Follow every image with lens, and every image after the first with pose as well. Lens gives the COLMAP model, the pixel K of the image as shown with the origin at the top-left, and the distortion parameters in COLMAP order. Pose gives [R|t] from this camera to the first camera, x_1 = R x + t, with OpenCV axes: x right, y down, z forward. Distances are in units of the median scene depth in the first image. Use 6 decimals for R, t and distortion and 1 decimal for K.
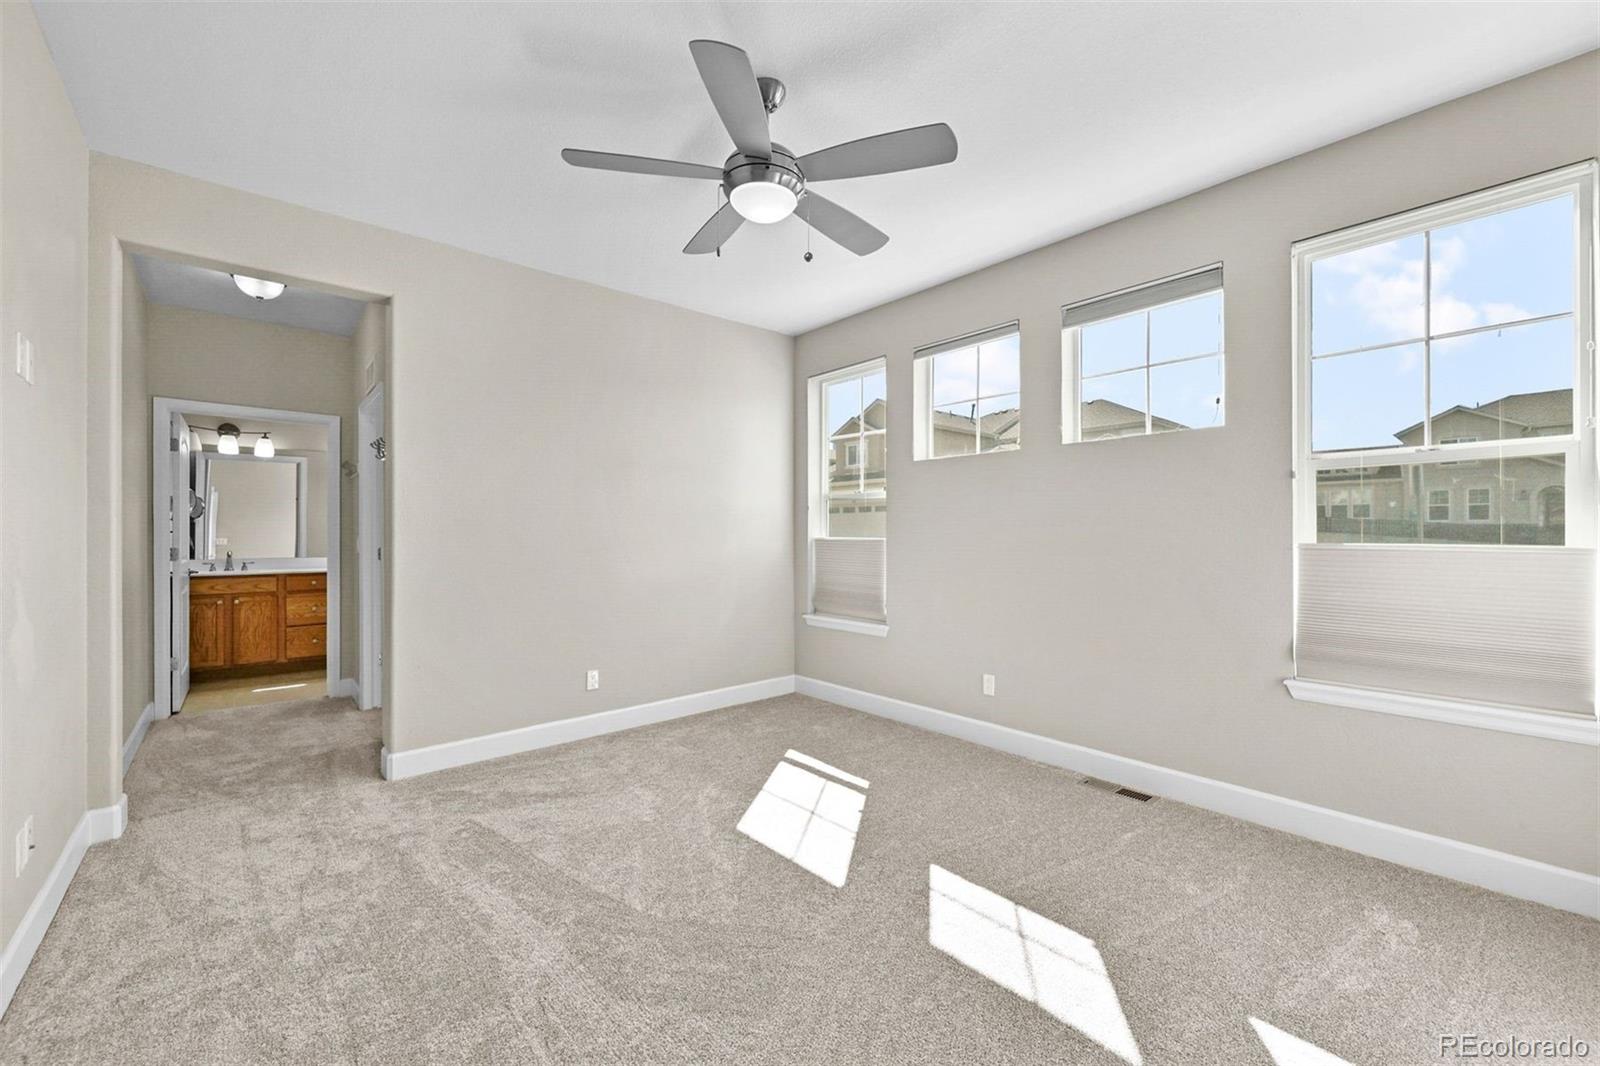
lens RADIAL K [[640.5, 0, 801.1], [0, 640.5, 529.7], [0, 0, 1]] dist [0.000609, -0.000001]
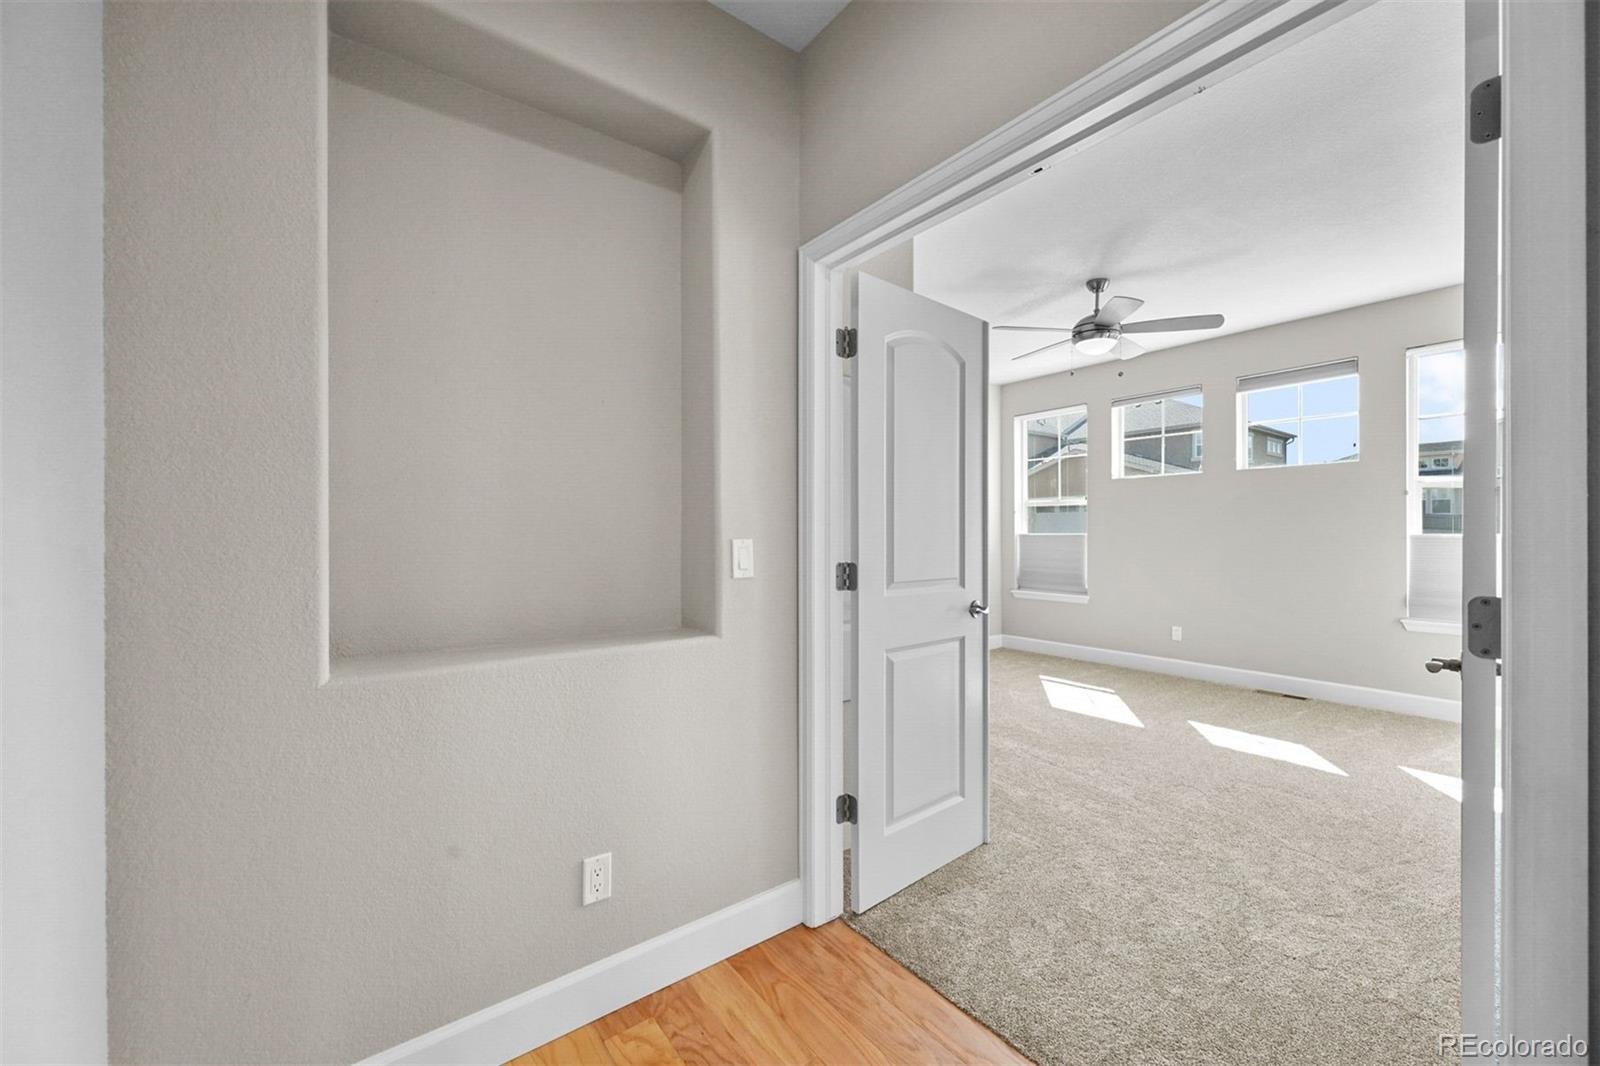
lens RADIAL K [[631.2, 0, 800.0], [0, 631.2, 533.0], [0, 0, 1]] dist [0.000531, 0.000001]
pose [[0.997324, -0.005033, -0.072928, -0.538237], [0.005681, 0.999946, 0.008680, -0.005640], [0.072881, -0.009071, 0.997299, -0.586556]]
